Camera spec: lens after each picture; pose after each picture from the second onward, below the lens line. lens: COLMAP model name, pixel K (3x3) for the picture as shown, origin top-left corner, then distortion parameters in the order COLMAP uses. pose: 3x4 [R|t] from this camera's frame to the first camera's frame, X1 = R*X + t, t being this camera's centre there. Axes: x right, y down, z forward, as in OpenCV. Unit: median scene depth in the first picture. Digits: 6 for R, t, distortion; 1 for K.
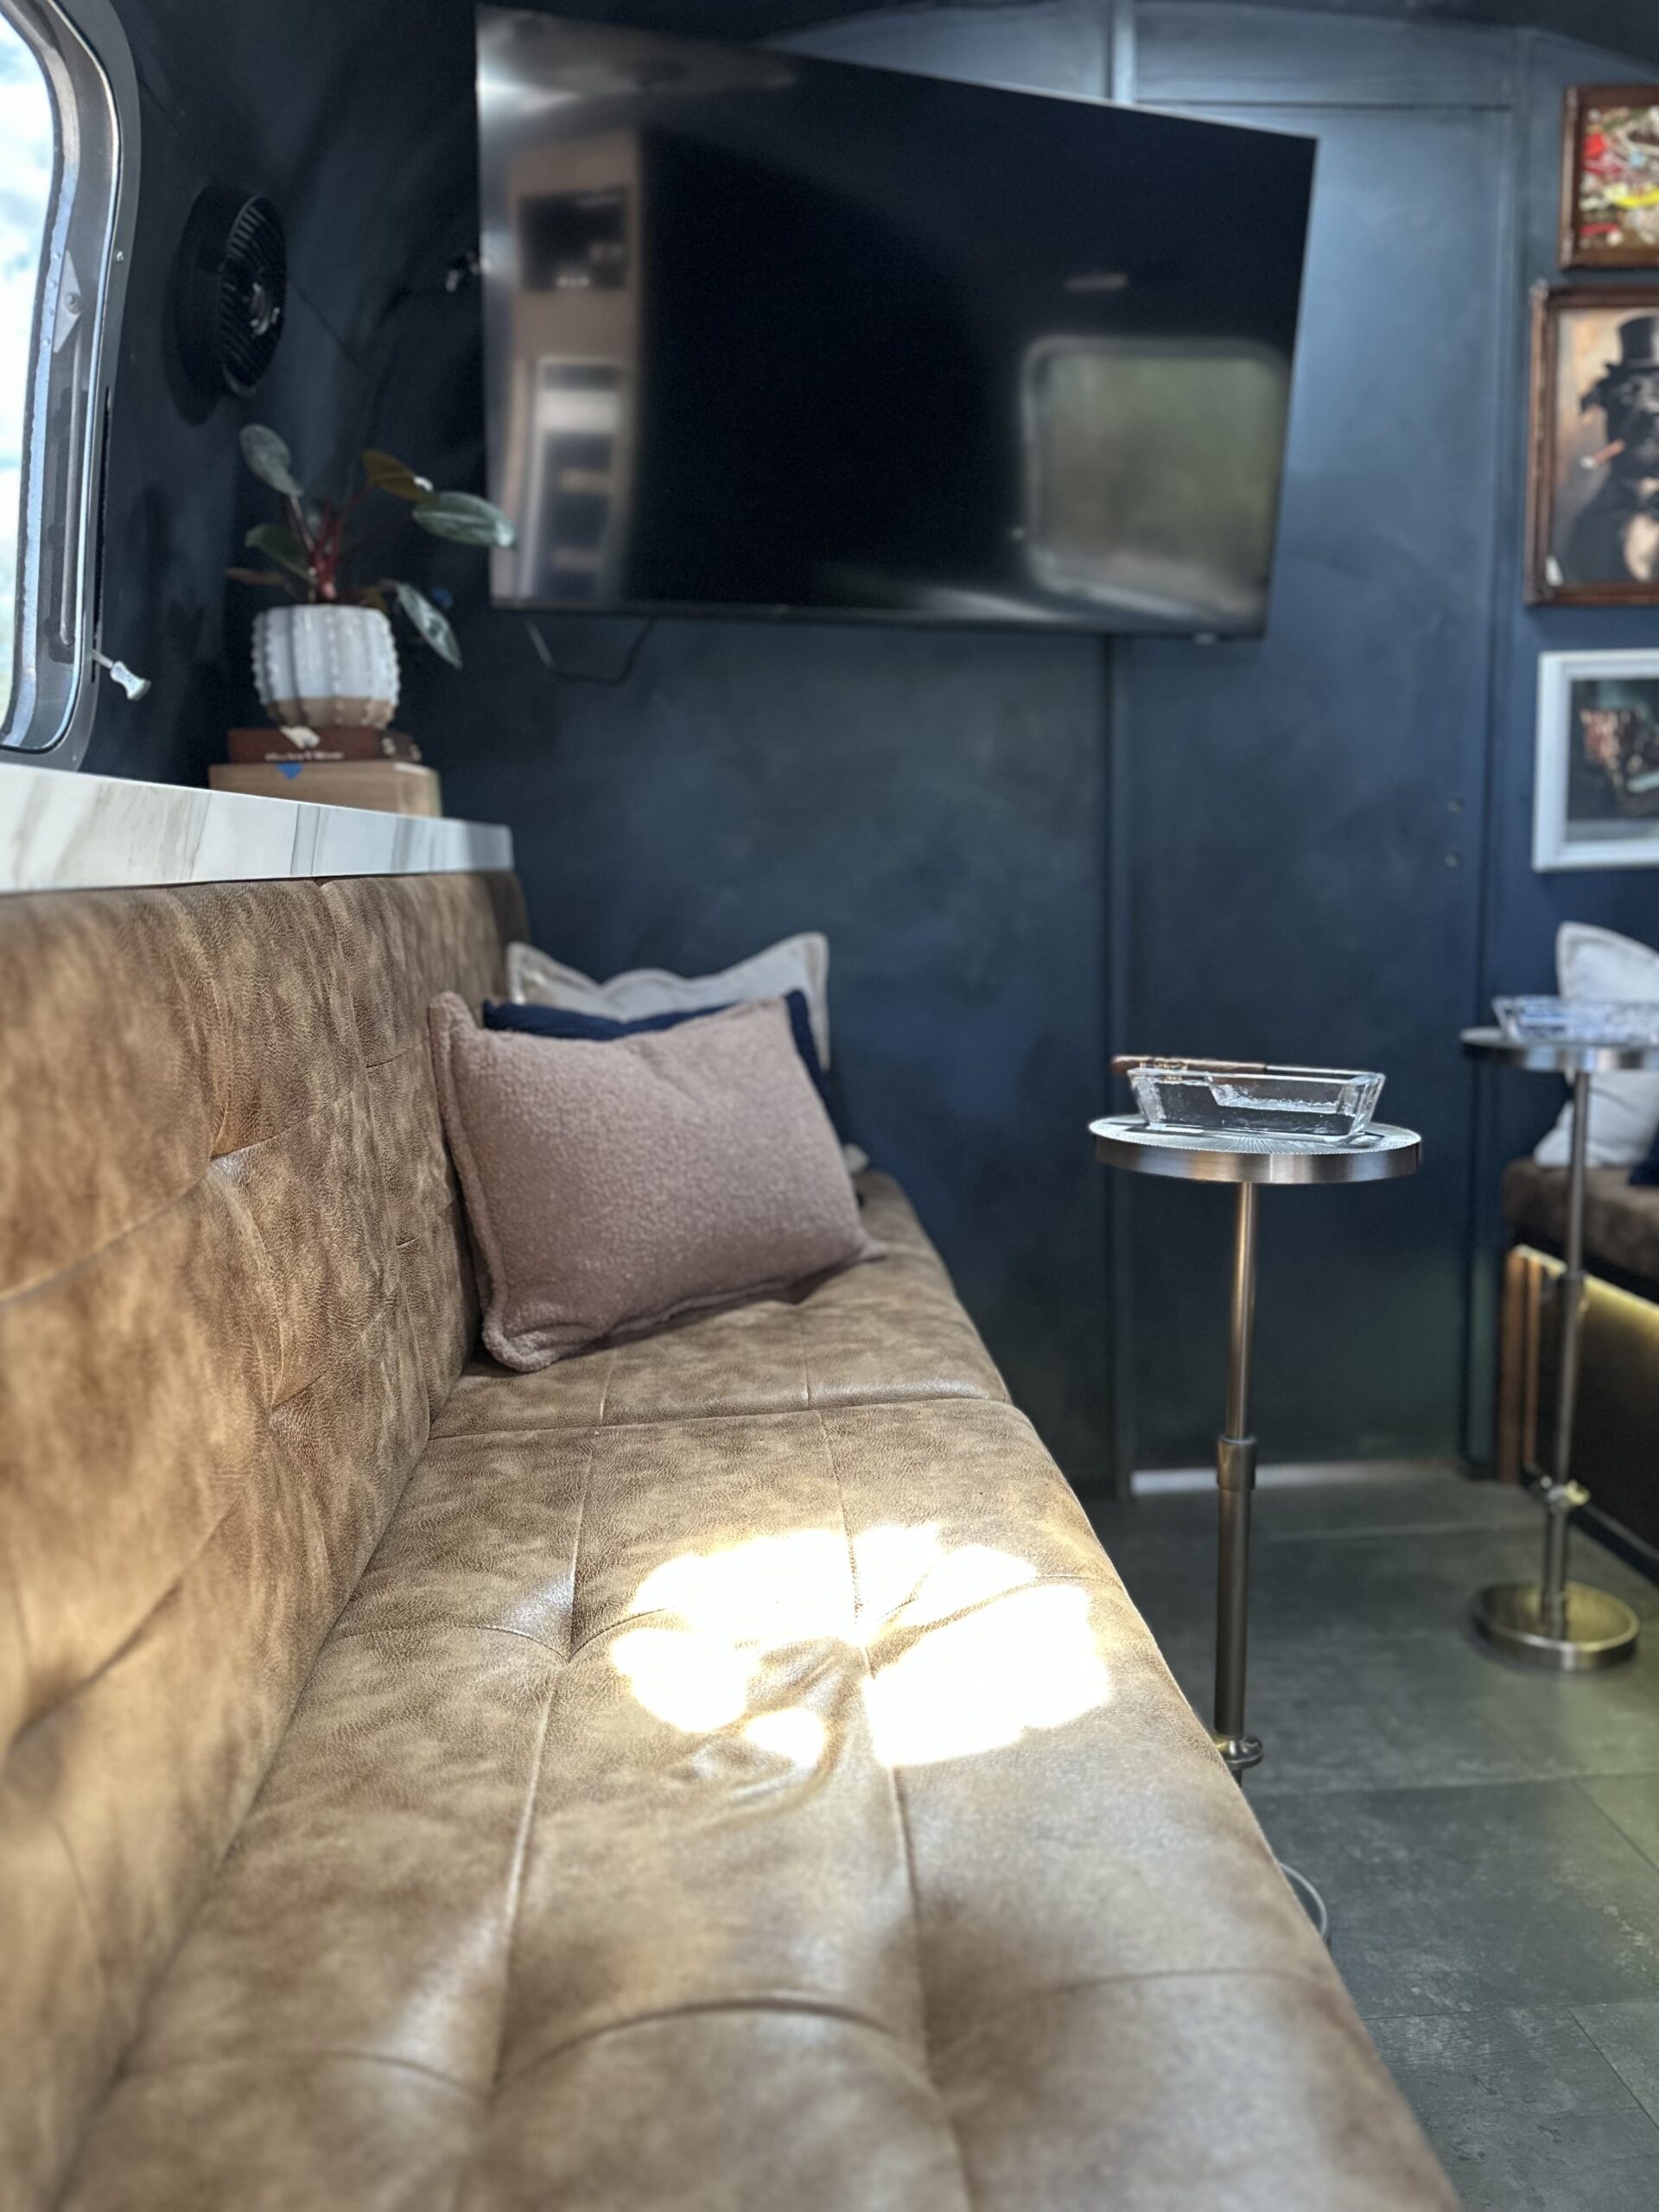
lens RADIAL K [[1528.0, 0, 829.5], [0, 1528.0, 1106.0], [0, 0, 1]] dist [0.098579, -0.140264]
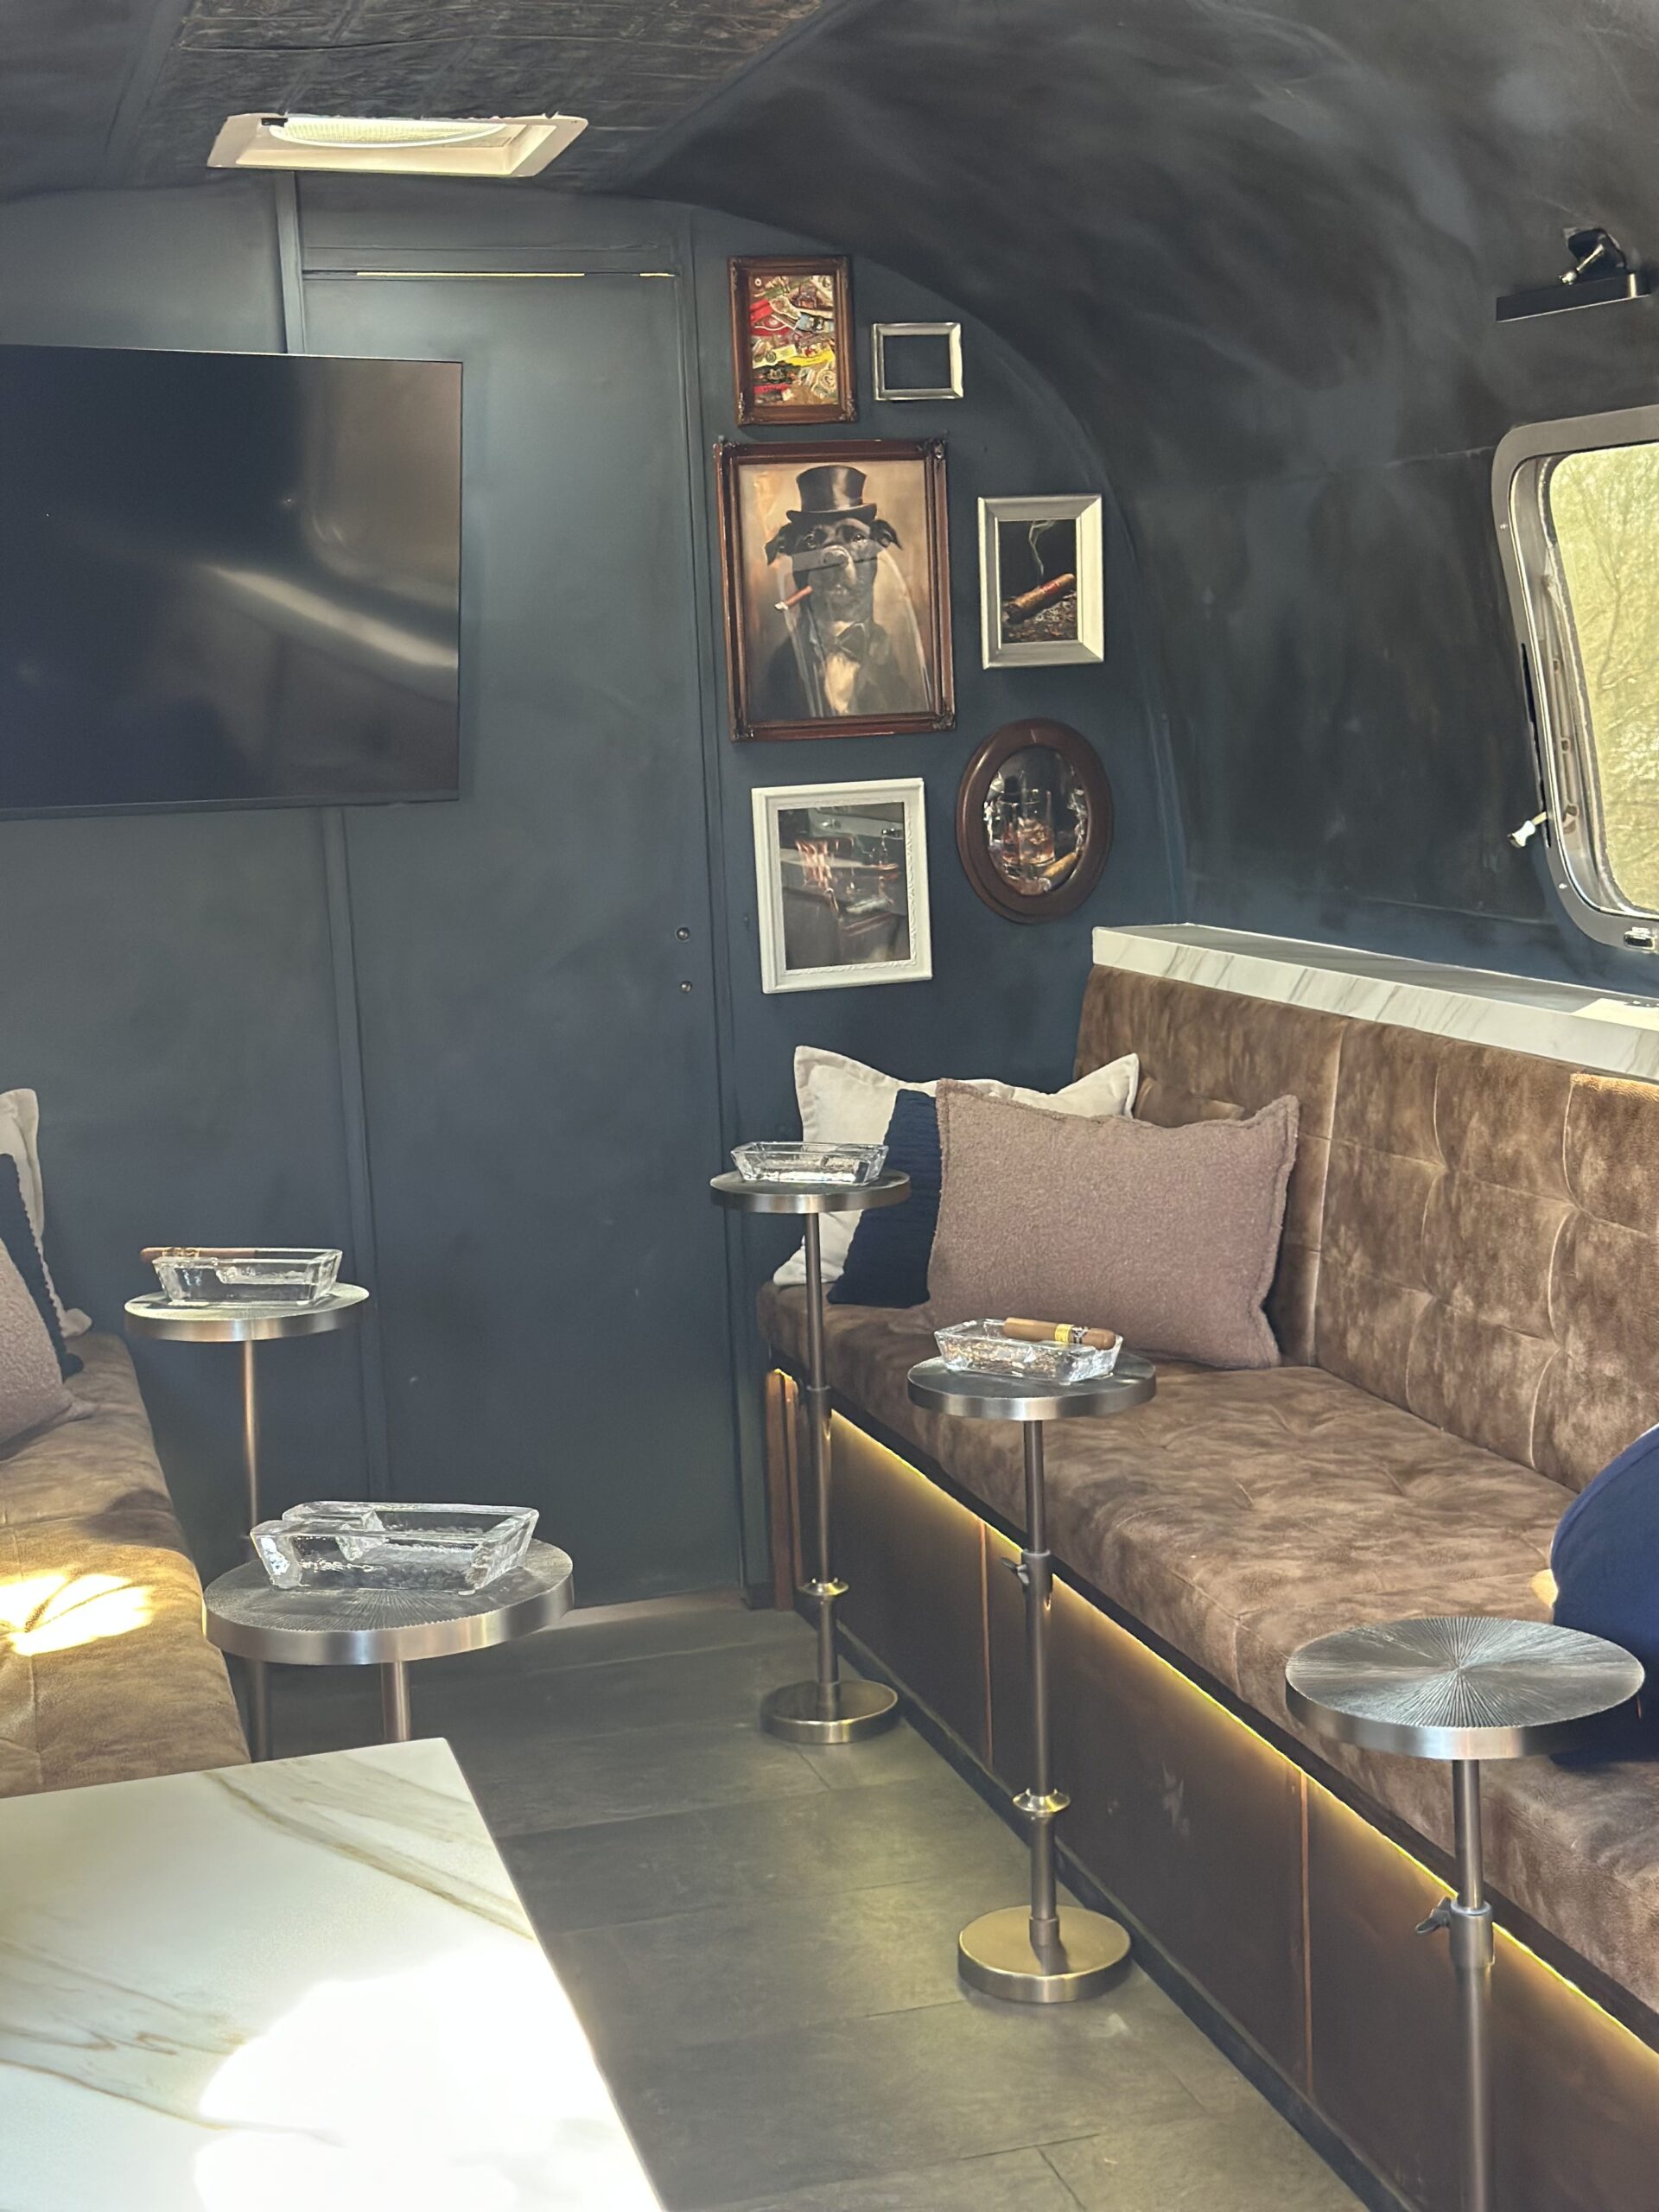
lens RADIAL K [[3049.6, 0, 829.5], [0, 3049.6, 1106.0], [0, 0, 1]] dist [0.101446, -0.000559]
pose [[0.977187, -0.043985, 0.207775, 0.116738], [0.049503, 0.998544, -0.021427, -0.052411], [-0.206530, 0.031224, 0.977942, -1.370273]]
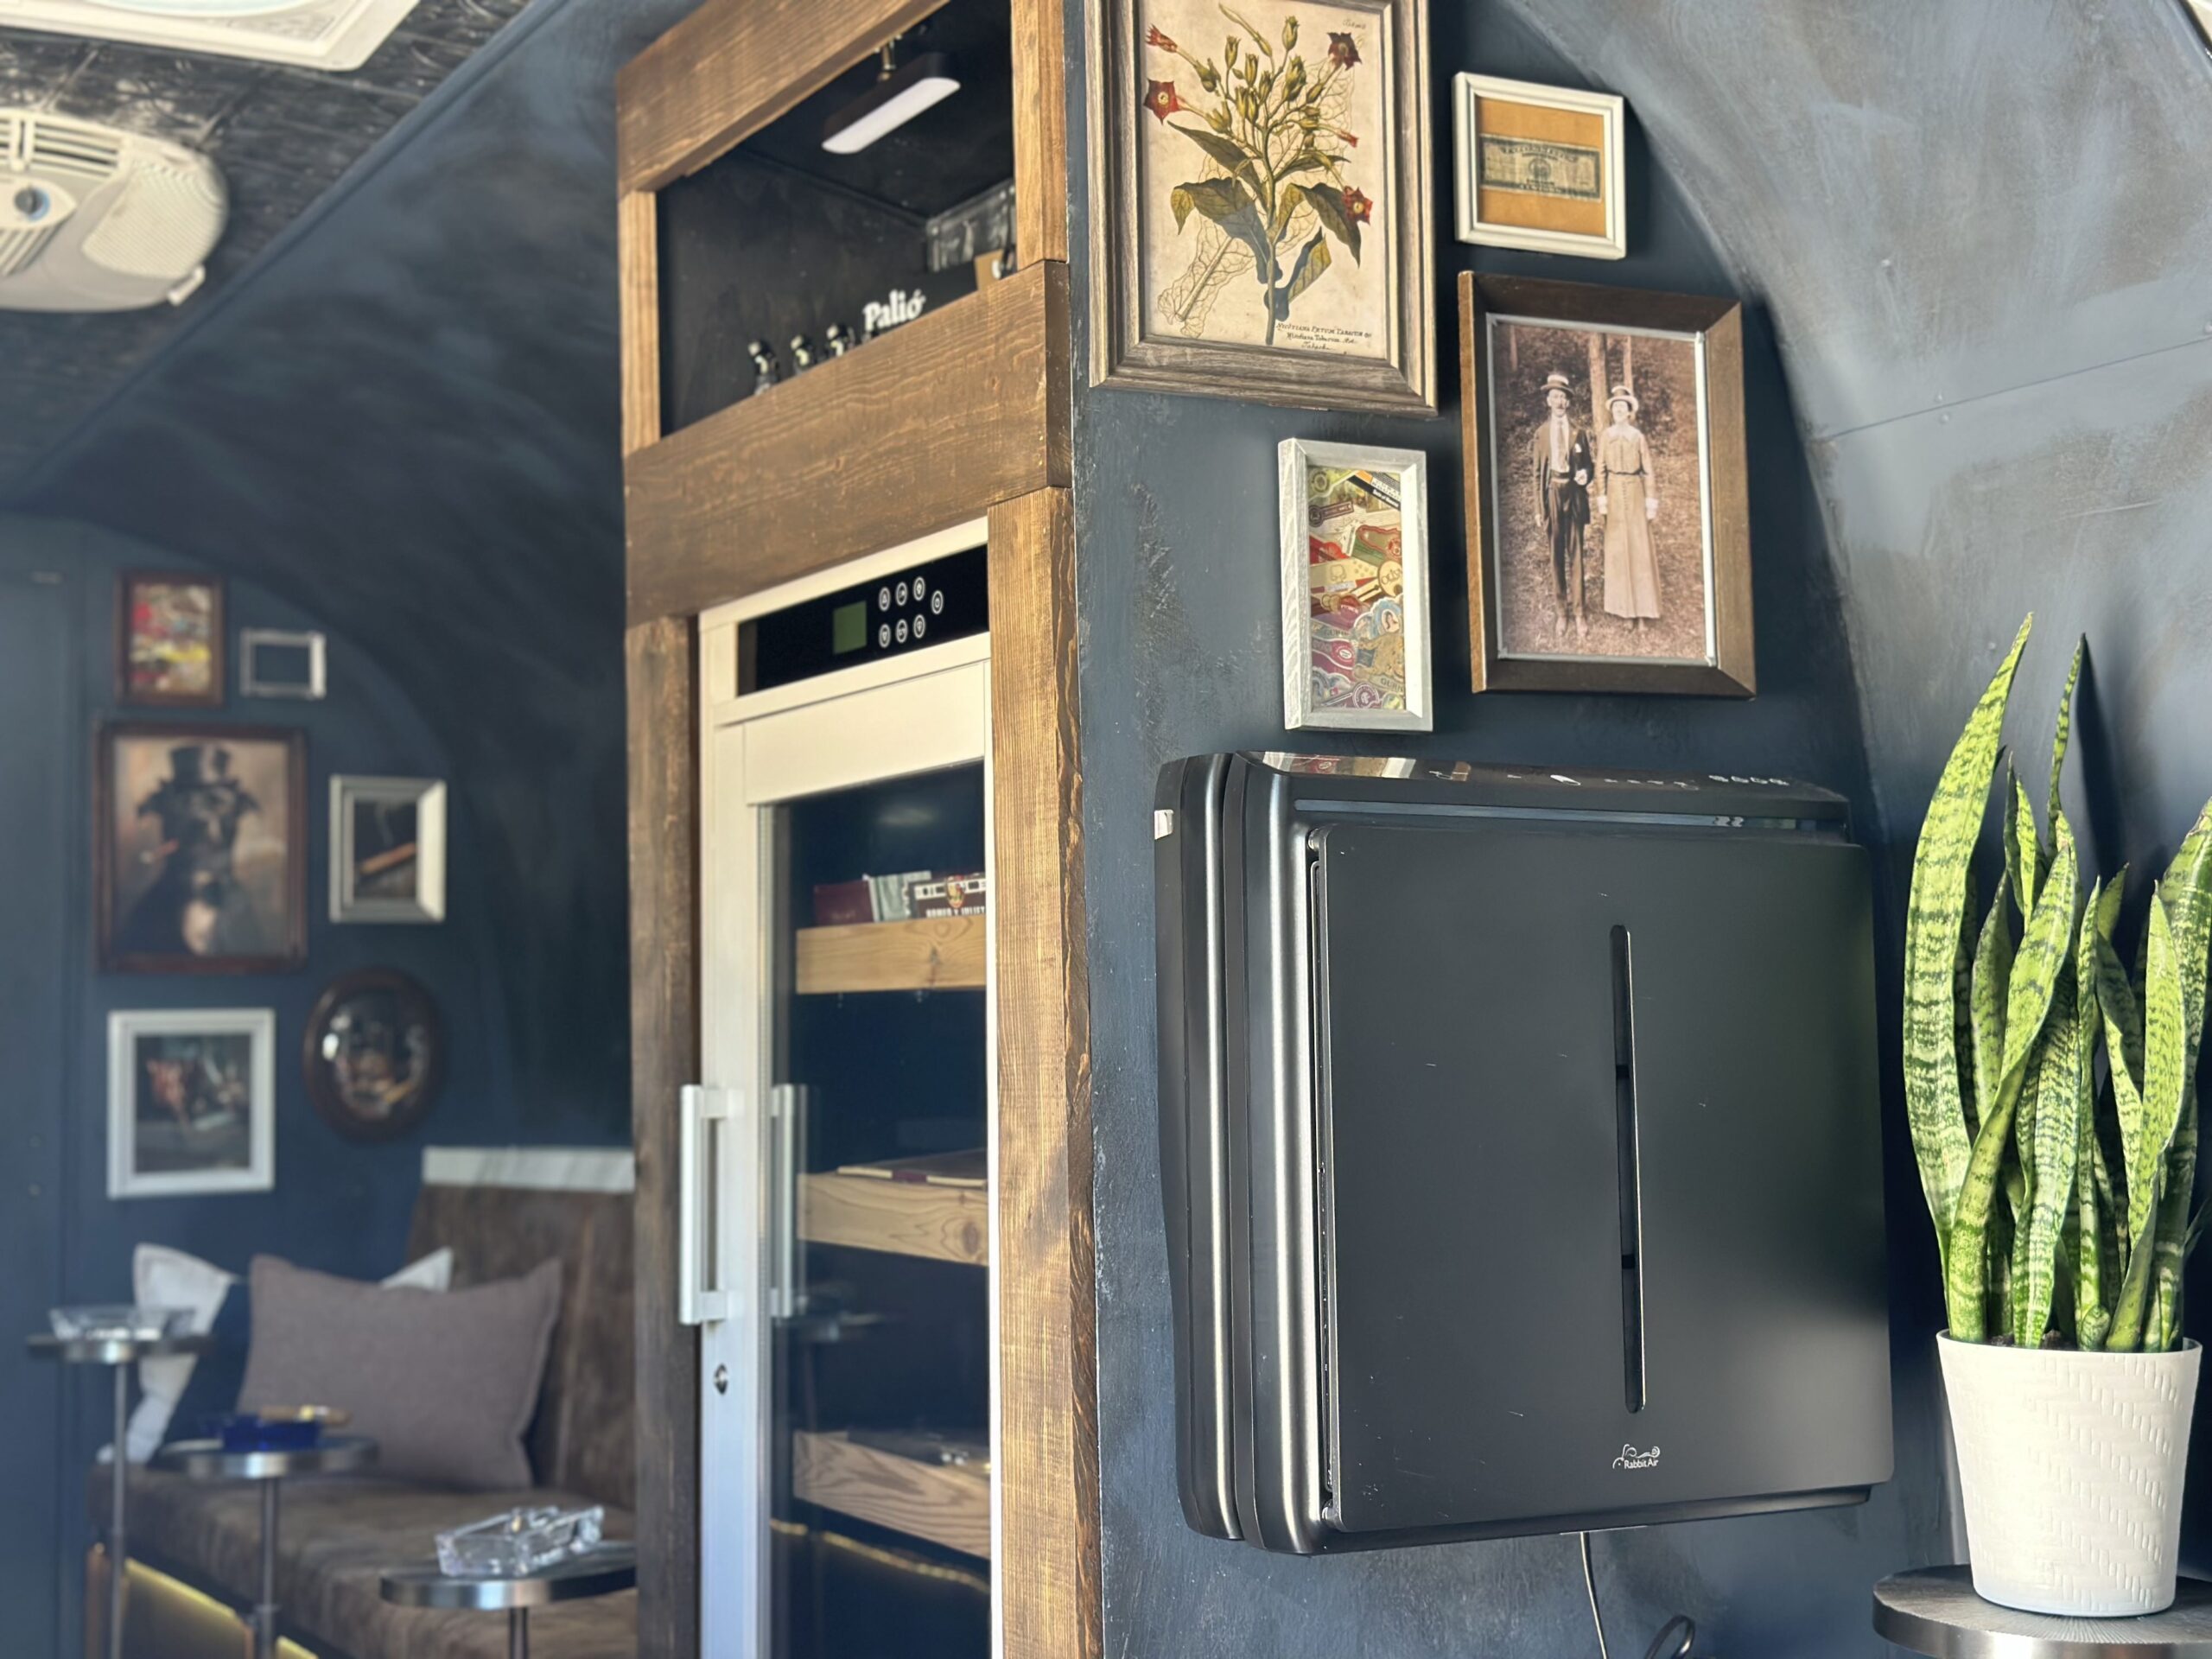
lens RADIAL K [[3049.6, 0, 1106.0], [0, 3049.6, 829.5], [0, 0, 1]] dist [0.101446, -0.000559]
pose [[0.904376, 0.048052, 0.424022, 0.209809], [0.061843, 0.968392, -0.241645, 0.253899], [-0.422231, 0.244761, 0.872819, -1.926300]]
